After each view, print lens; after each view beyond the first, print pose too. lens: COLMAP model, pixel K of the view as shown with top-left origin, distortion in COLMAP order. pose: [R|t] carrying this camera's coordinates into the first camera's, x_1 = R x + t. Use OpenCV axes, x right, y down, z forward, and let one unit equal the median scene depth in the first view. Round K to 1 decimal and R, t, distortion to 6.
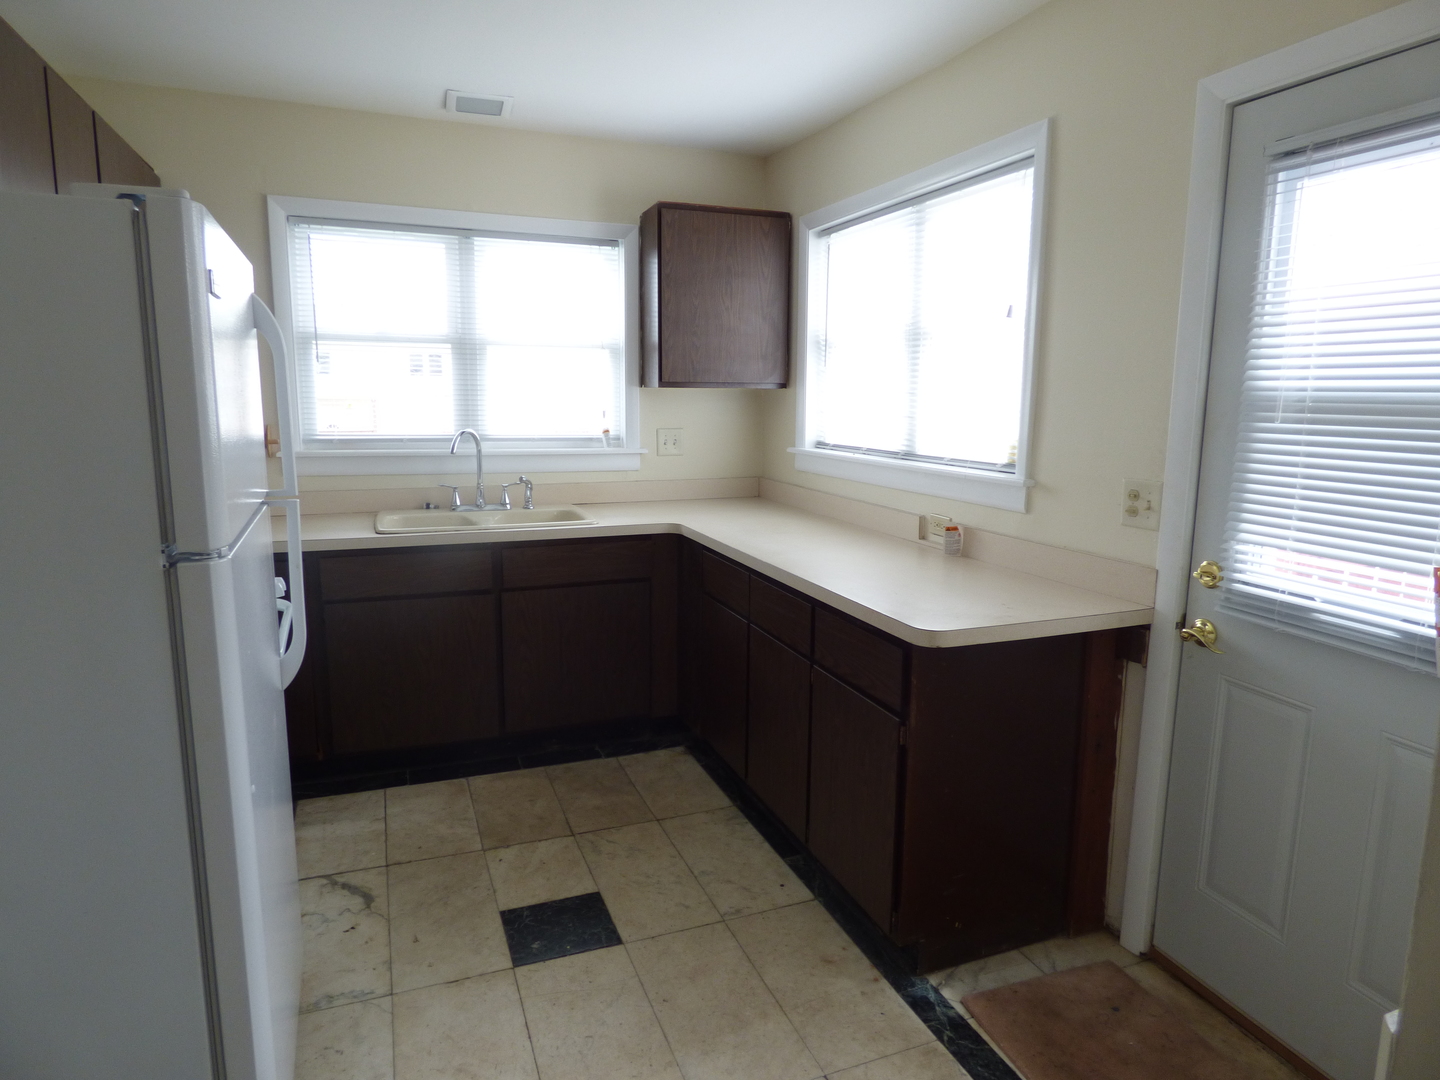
lens RADIAL K [[862.0, 0, 711.4], [0, 862.0, 536.2], [0, 0, 1]] dist [-0.006247, -0.001376]
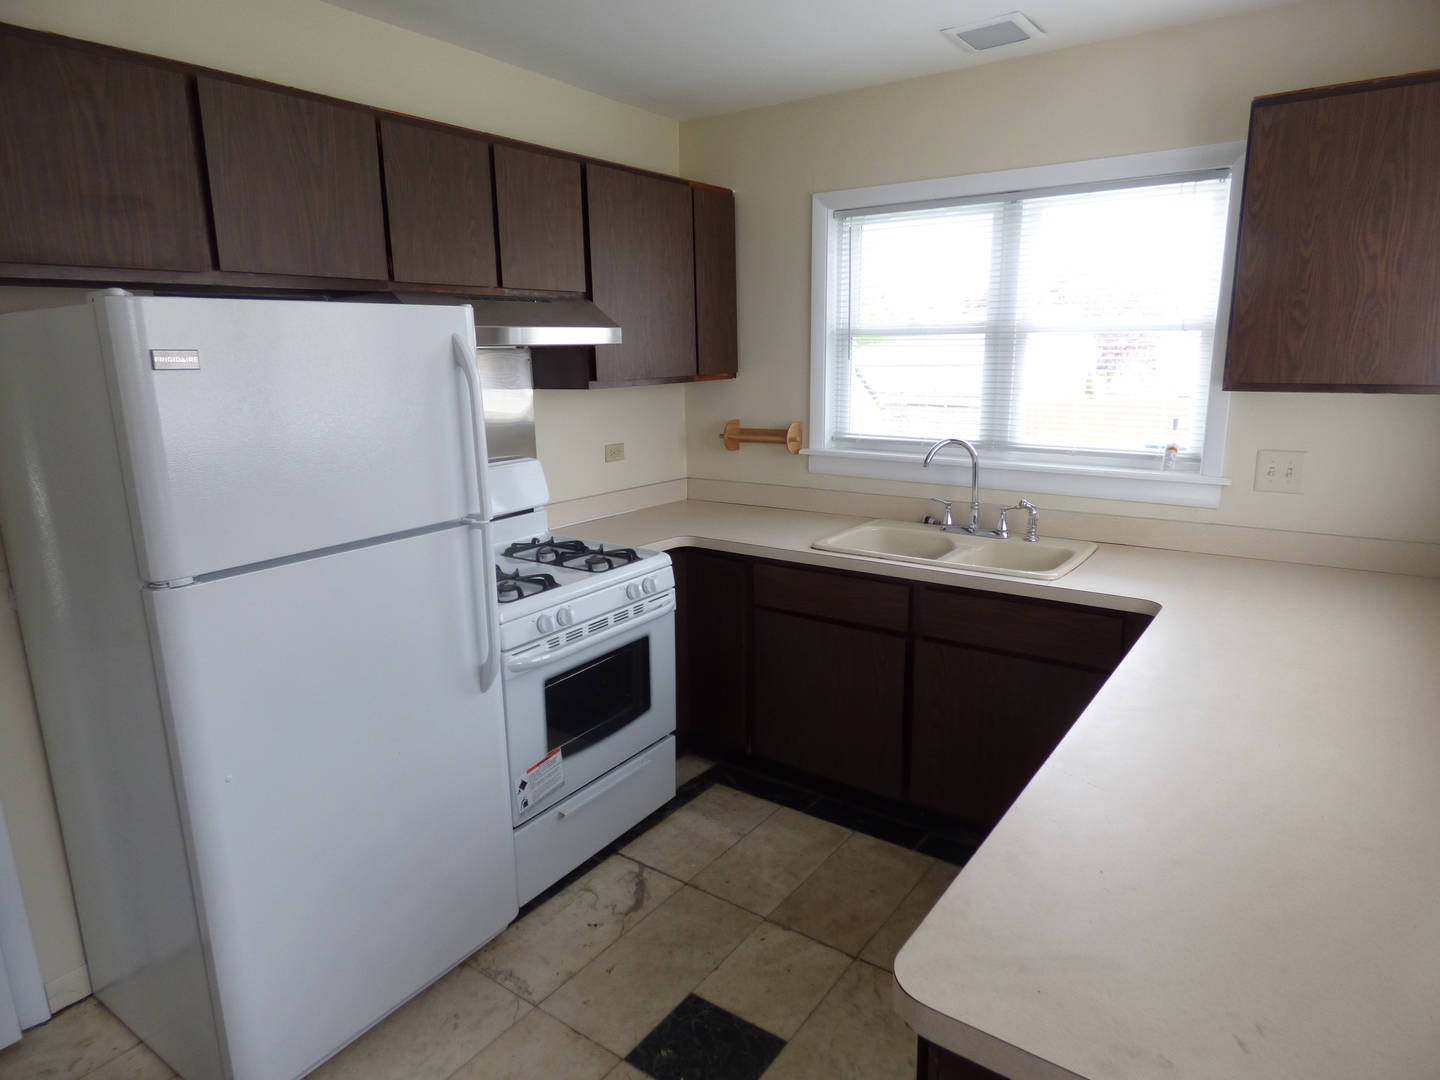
lens RADIAL K [[866.6, 0, 729.6], [0, 866.6, 534.5], [0, 0, 1]] dist [-0.003784, 0.001134]
pose [[0.552466, 0.158371, -0.818352, 0.304567], [-0.117718, 0.986768, 0.111494, -0.100238], [0.825181, 0.034738, 0.563799, 0.342680]]
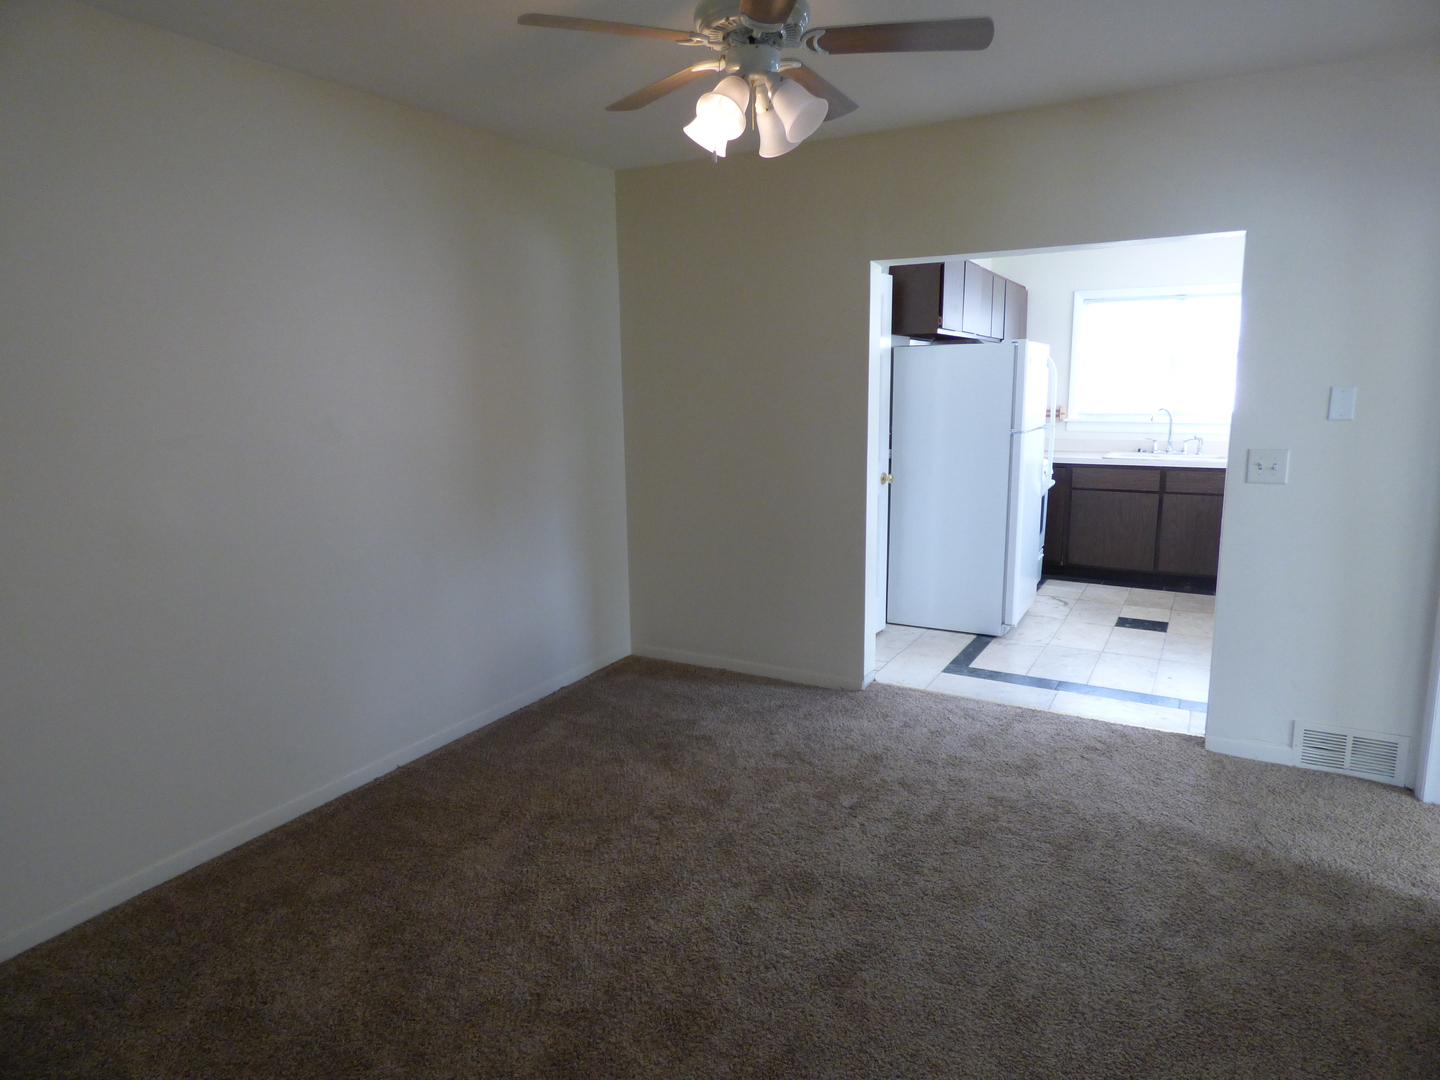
lens RADIAL K [[862.0, 0, 711.4], [0, 862.0, 536.2], [0, 0, 1]] dist [-0.006247, -0.001376]
pose [[0.619576, 0.118041, -0.776010, 0.570274], [-0.107590, 0.992068, 0.065006, 0.129651], [0.777528, 0.043215, 0.627361, -0.882015]]
